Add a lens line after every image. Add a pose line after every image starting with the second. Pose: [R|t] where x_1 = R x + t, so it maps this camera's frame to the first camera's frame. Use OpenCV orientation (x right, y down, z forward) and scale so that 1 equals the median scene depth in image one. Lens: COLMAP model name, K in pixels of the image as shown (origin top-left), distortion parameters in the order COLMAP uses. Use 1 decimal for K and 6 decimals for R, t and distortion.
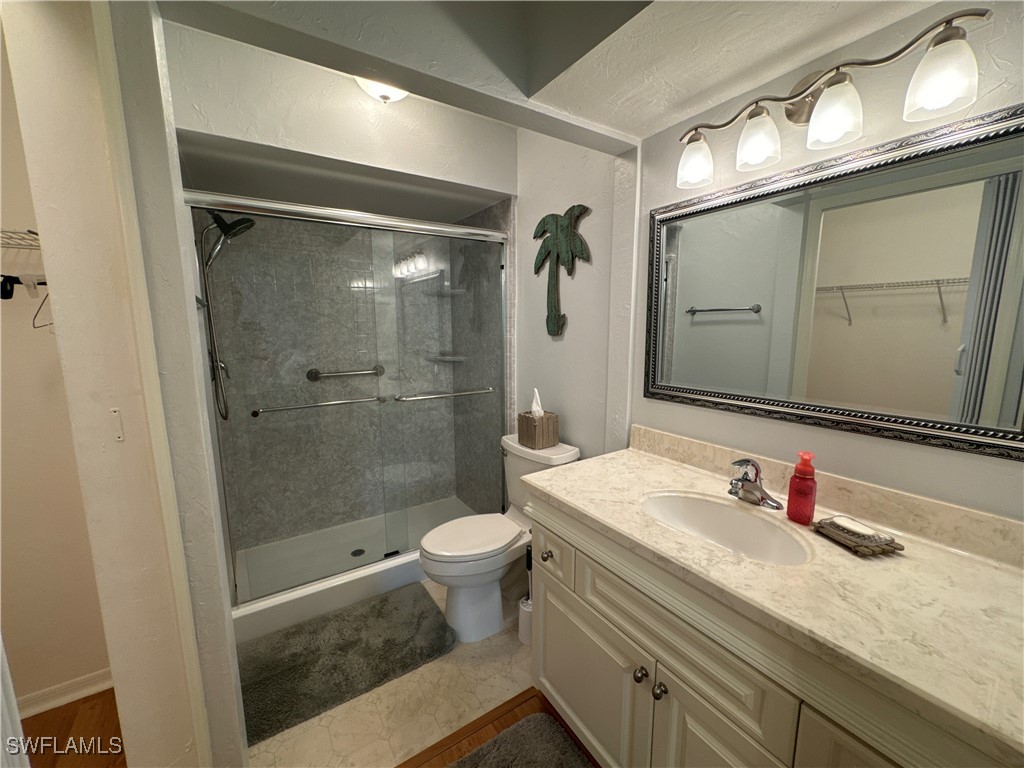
lens RADIAL K [[408.7, 0, 510.2], [0, 408.7, 385.3], [0, 0, 1]] dist [-0.003432, 0.000685]
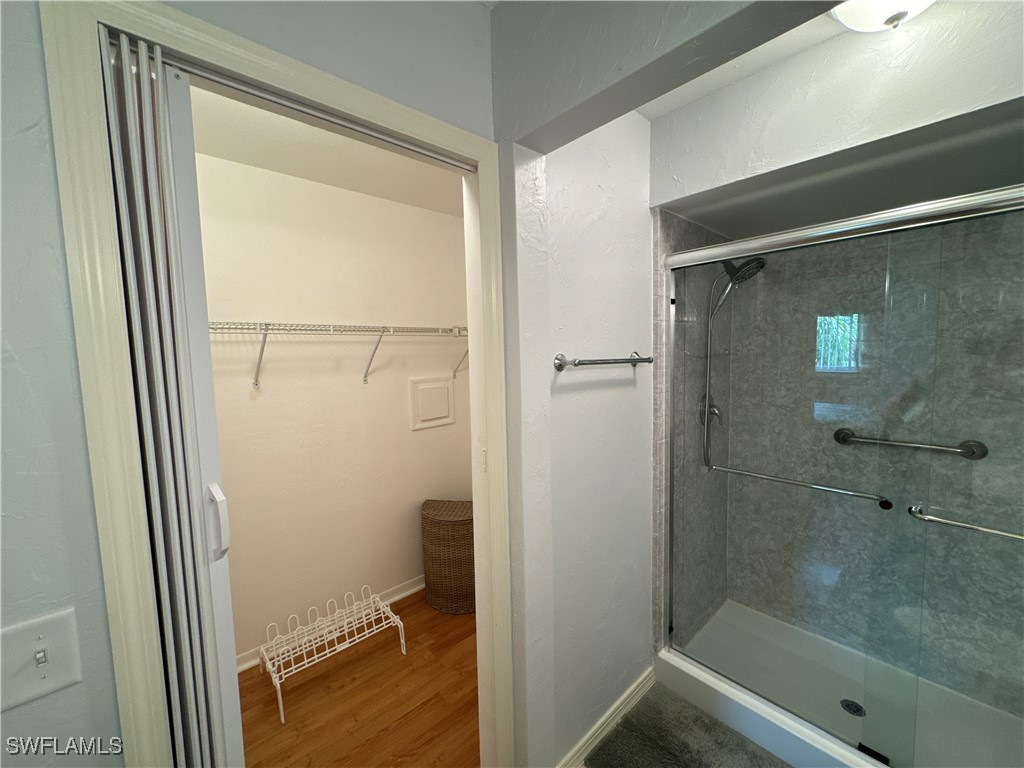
lens RADIAL K [[408.7, 0, 511.0], [0, 408.7, 385.2], [0, 0, 1]] dist [-0.003432, 0.000685]
pose [[0.159070, 0.084738, -0.983624, 0.159101], [-0.125277, 0.989988, 0.065027, -0.094516], [0.979287, 0.112882, 0.168093, 0.274769]]
